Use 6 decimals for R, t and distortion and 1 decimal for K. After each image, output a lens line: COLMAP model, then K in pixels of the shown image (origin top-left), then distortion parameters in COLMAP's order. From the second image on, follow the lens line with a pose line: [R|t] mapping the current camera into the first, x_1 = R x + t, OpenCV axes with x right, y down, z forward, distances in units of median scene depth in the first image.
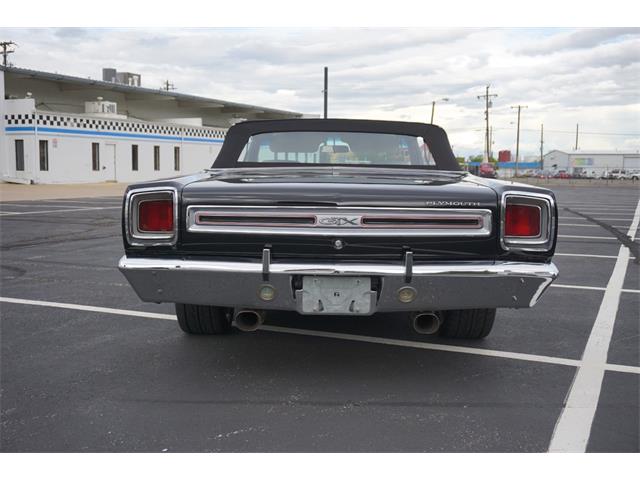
lens RADIAL K [[711.4, 0, 320.0], [0, 711.4, 240.0], [0, 0, 1]] dist [-0.000844, -0.020480]
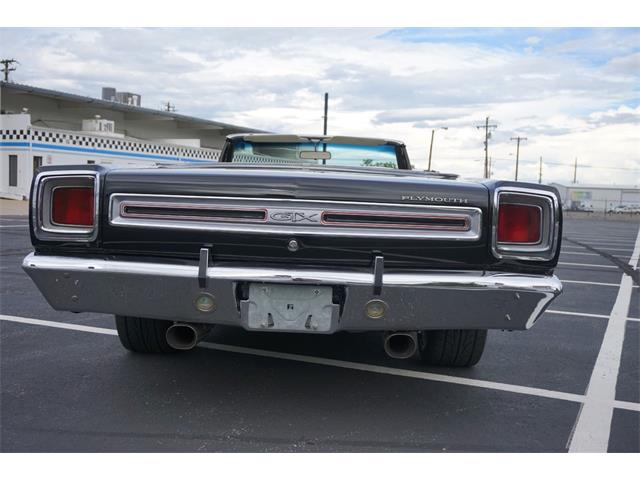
lens RADIAL K [[709.6, 0, 320.0], [0, 709.6, 240.0], [0, 0, 1]] dist [-0.002046, -0.005942]
pose [[0.999635, 0.026910, 0.002279, 0.004795], [-0.026806, 0.998942, -0.037364, 0.002616], [-0.003282, 0.037289, 0.999299, 0.016323]]
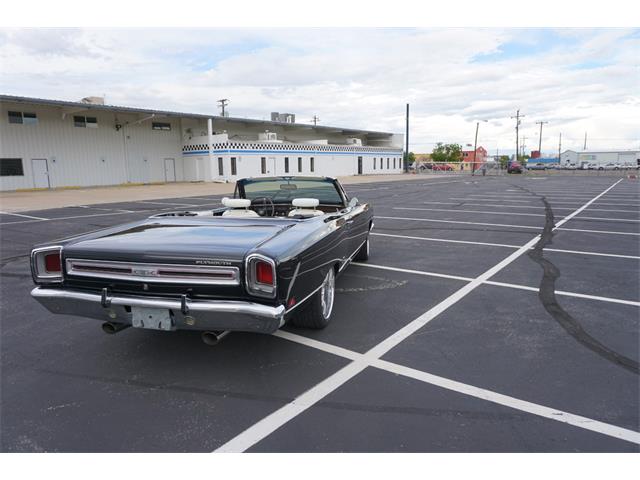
lens RADIAL K [[425.9, 0, 319.7], [0, 425.9, 239.0], [0, 0, 1]] dist [-0.056633, 0.031318]
pose [[0.975330, 0.012580, -0.220392, 0.052406], [0.003270, 0.997442, 0.071406, -0.014204], [0.220726, -0.070365, 0.972794, 0.017611]]
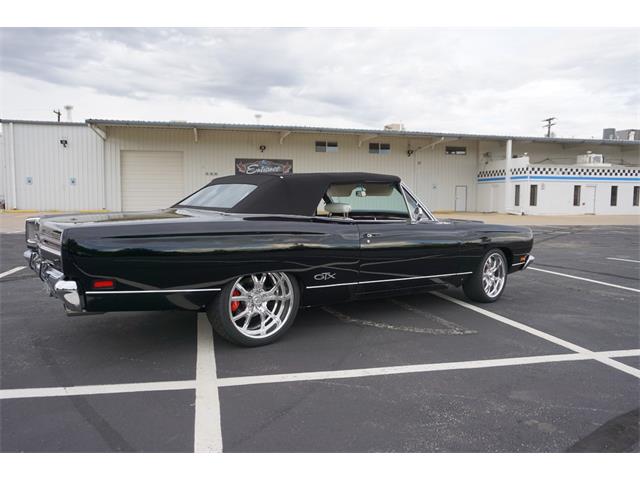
lens RADIAL K [[480.9, 0, 316.3], [0, 480.9, 239.8], [0, 0, 1]] dist [-0.051673, 0.050497]
pose [[0.604082, 0.058638, -0.794762, 0.120930], [-0.077965, 0.996854, 0.014289, -0.008914], [0.793099, 0.053332, 0.606753, 0.072178]]
